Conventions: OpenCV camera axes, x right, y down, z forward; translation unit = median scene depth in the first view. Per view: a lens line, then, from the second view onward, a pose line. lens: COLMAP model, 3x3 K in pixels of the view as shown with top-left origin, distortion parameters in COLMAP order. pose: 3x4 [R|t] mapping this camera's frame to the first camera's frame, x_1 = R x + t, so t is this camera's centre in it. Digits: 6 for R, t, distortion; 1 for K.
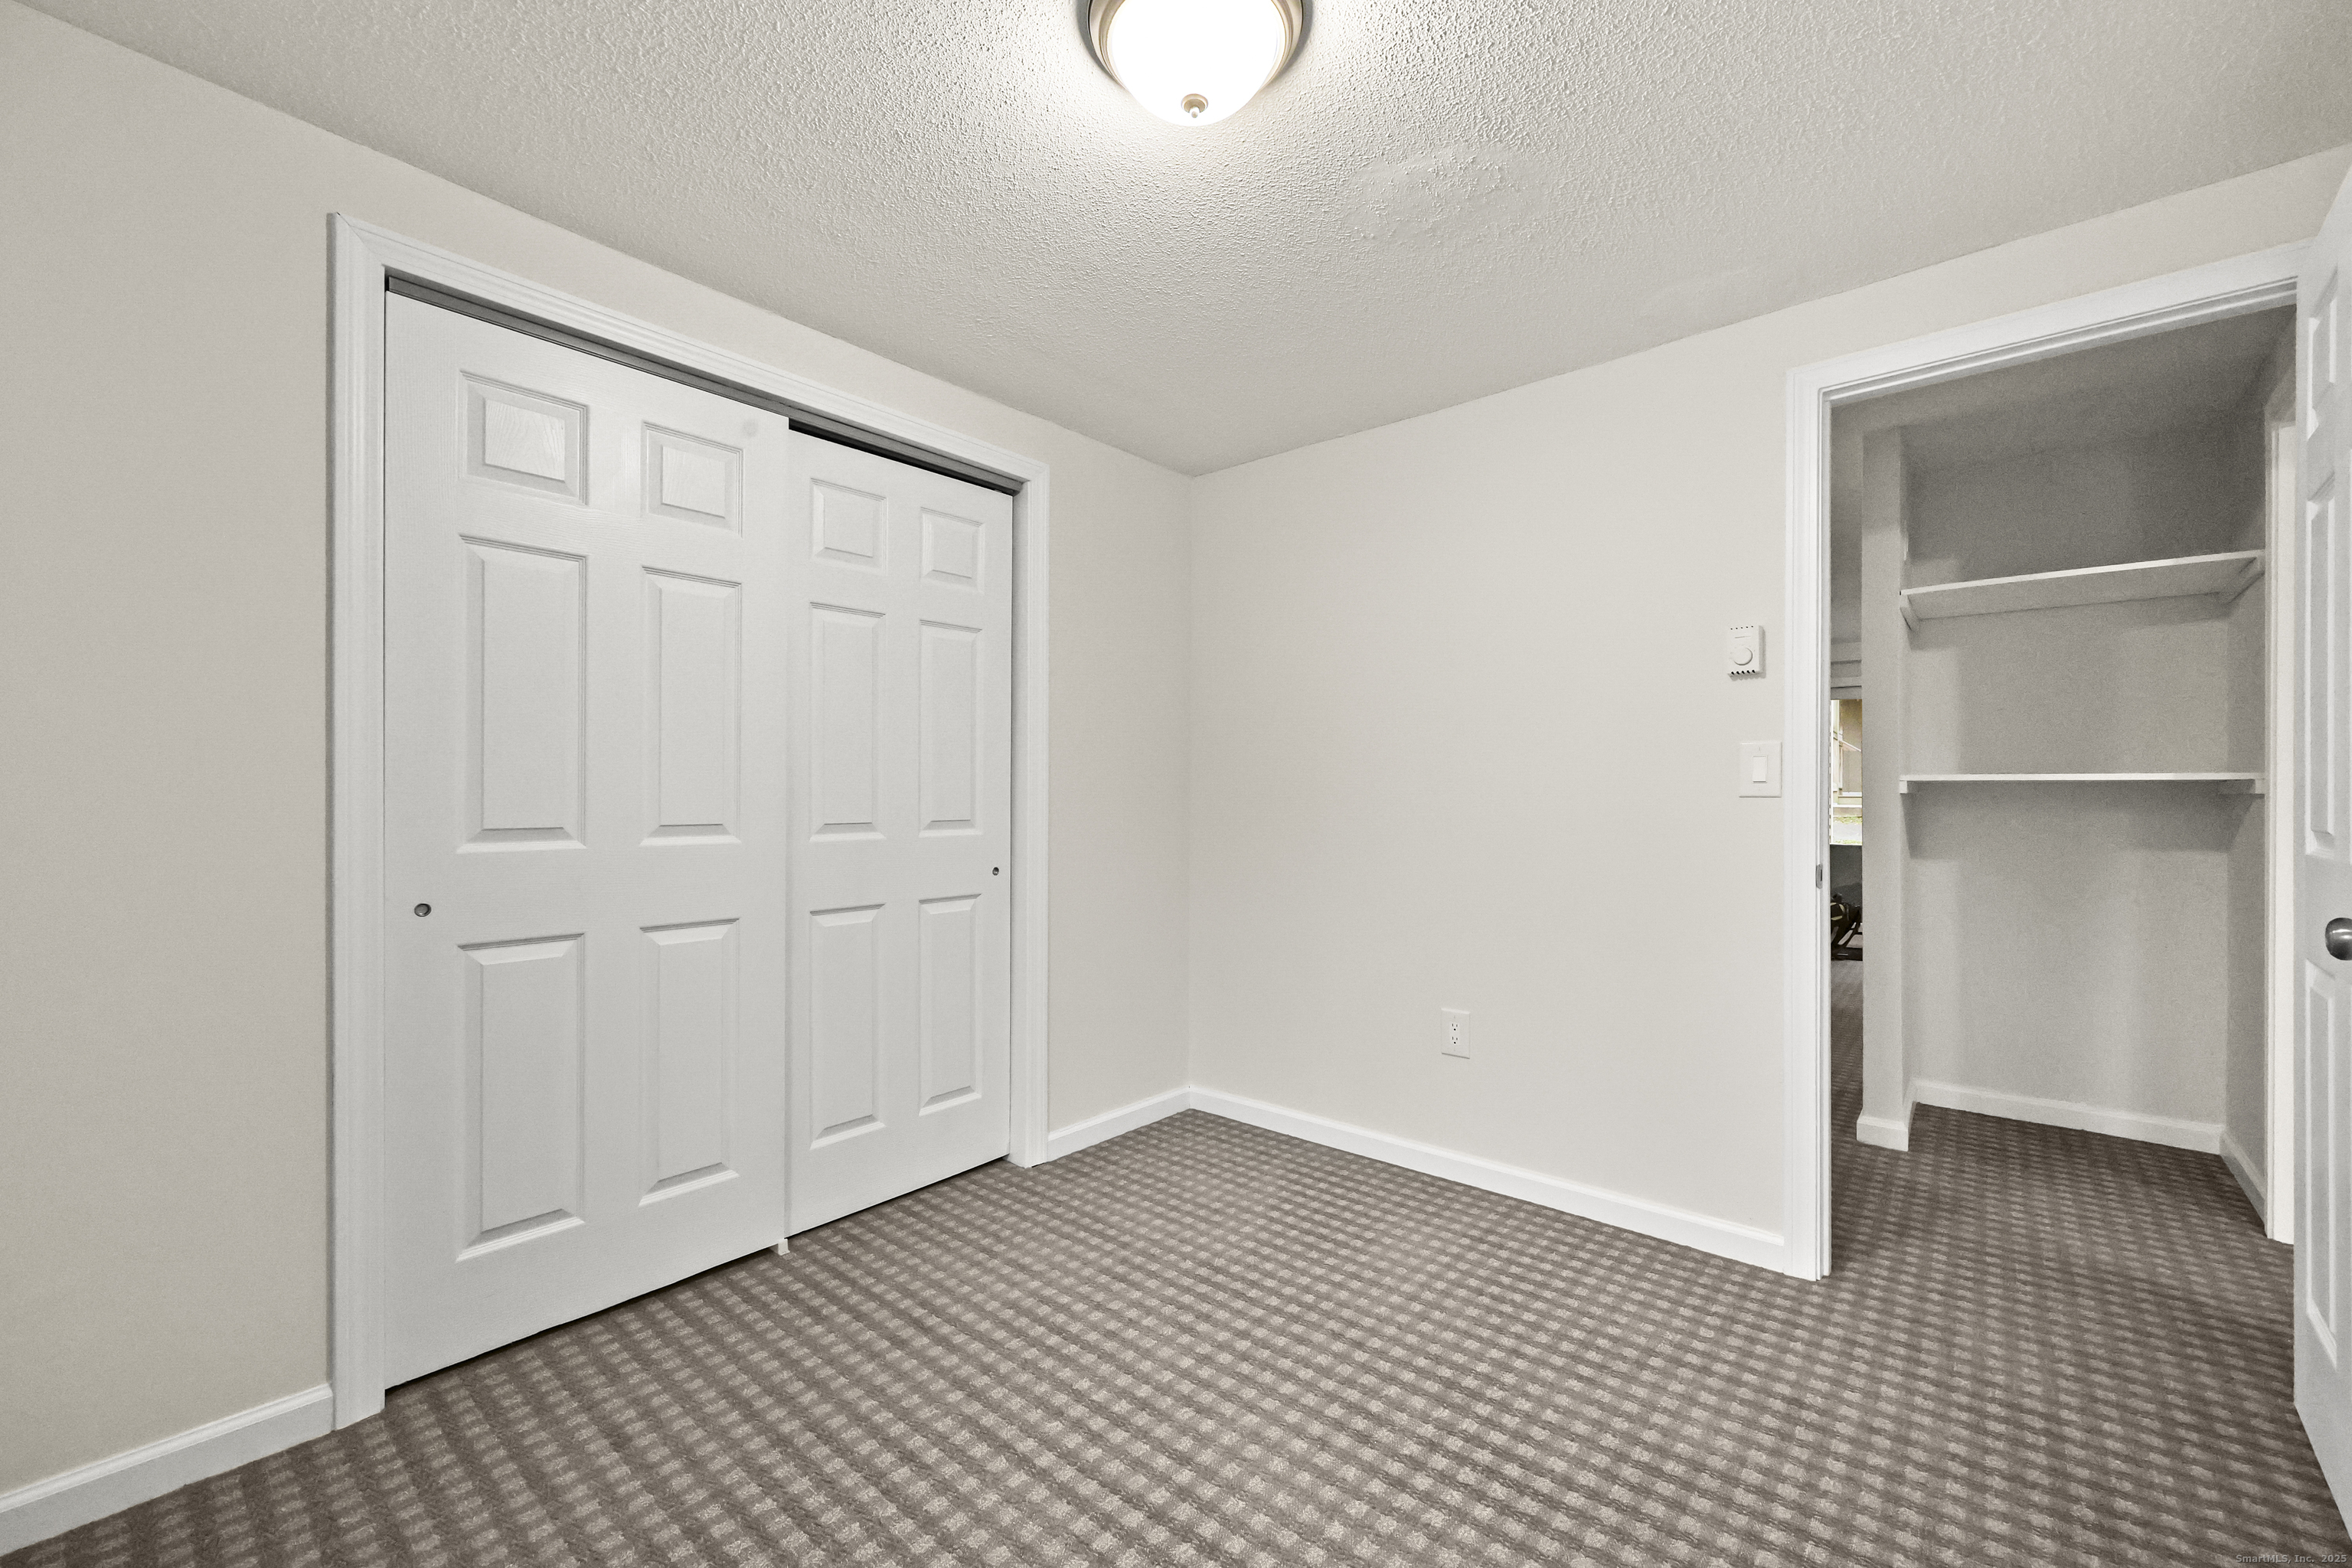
lens RADIAL K [[957.8, 0, 1177.5], [0, 957.8, 789.5], [0, 0, 1]] dist [0.000735, 0.000052]
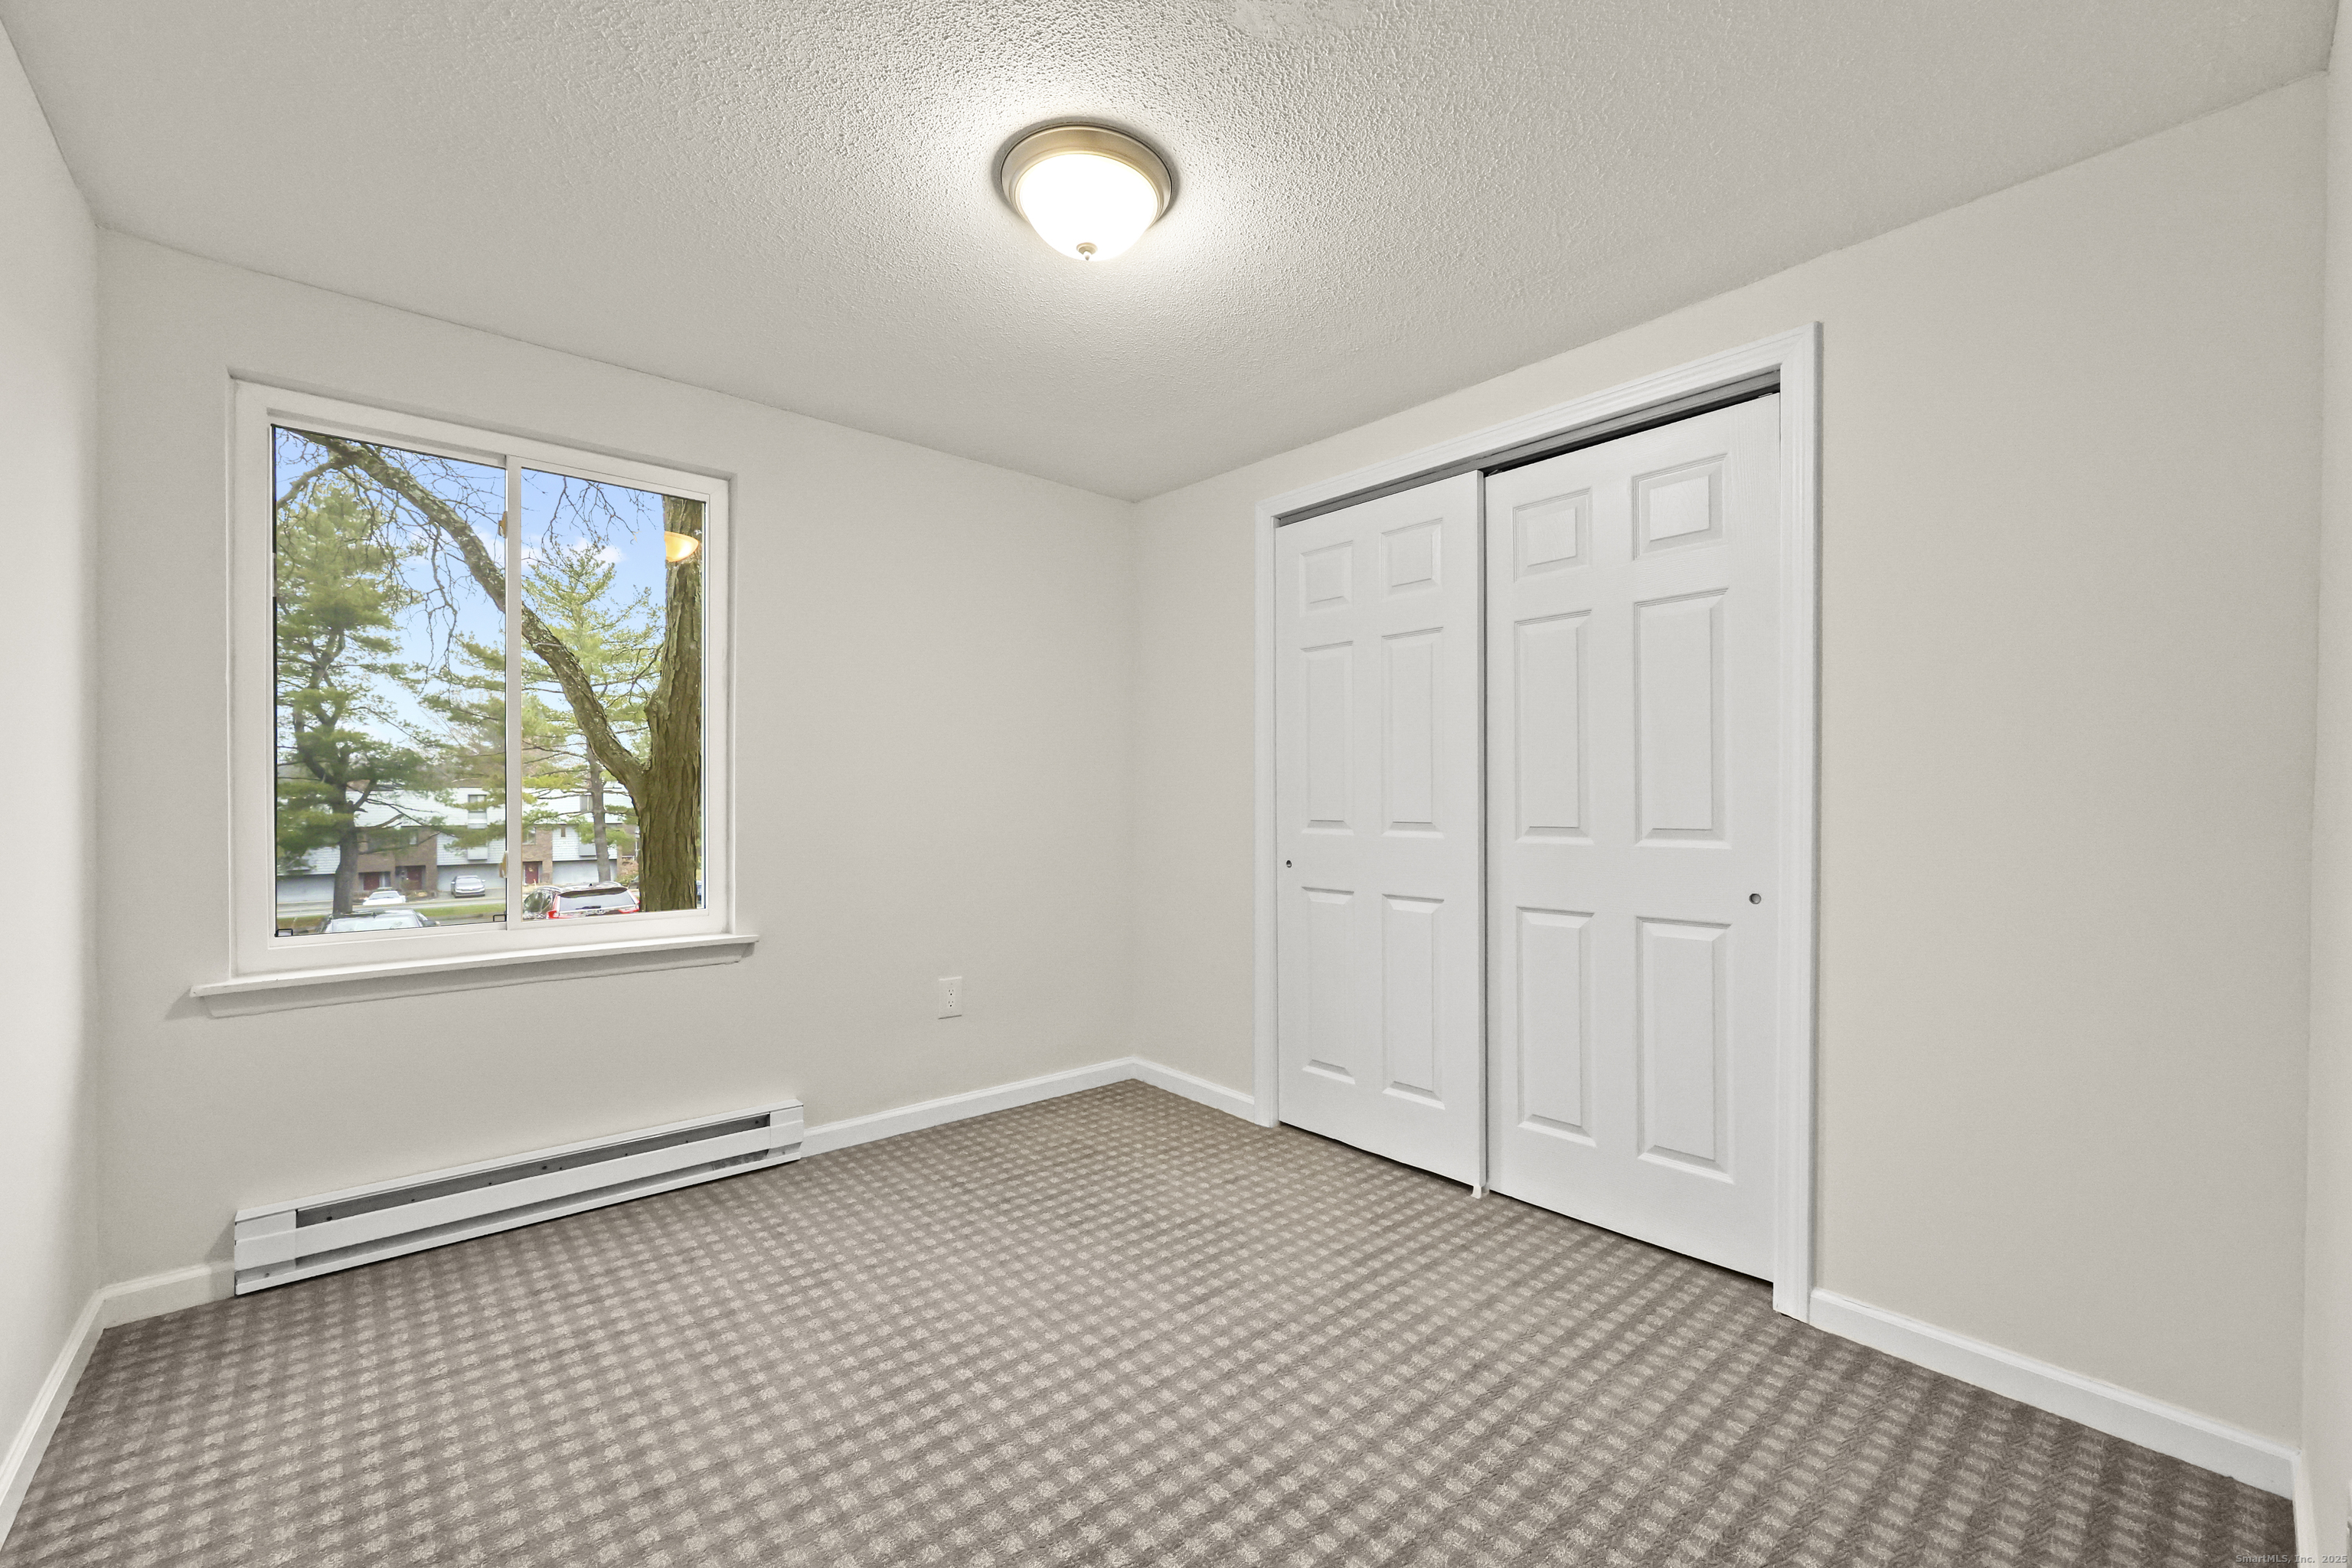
lens RADIAL K [[957.8, 0, 1177.5], [0, 957.8, 789.5], [0, 0, 1]] dist [0.000735, 0.000052]
pose [[-0.147644, -0.011432, -0.988974, 0.855041], [0.008329, 0.999883, -0.012801, 0.006366], [0.989005, -0.010127, -0.147532, 0.891376]]
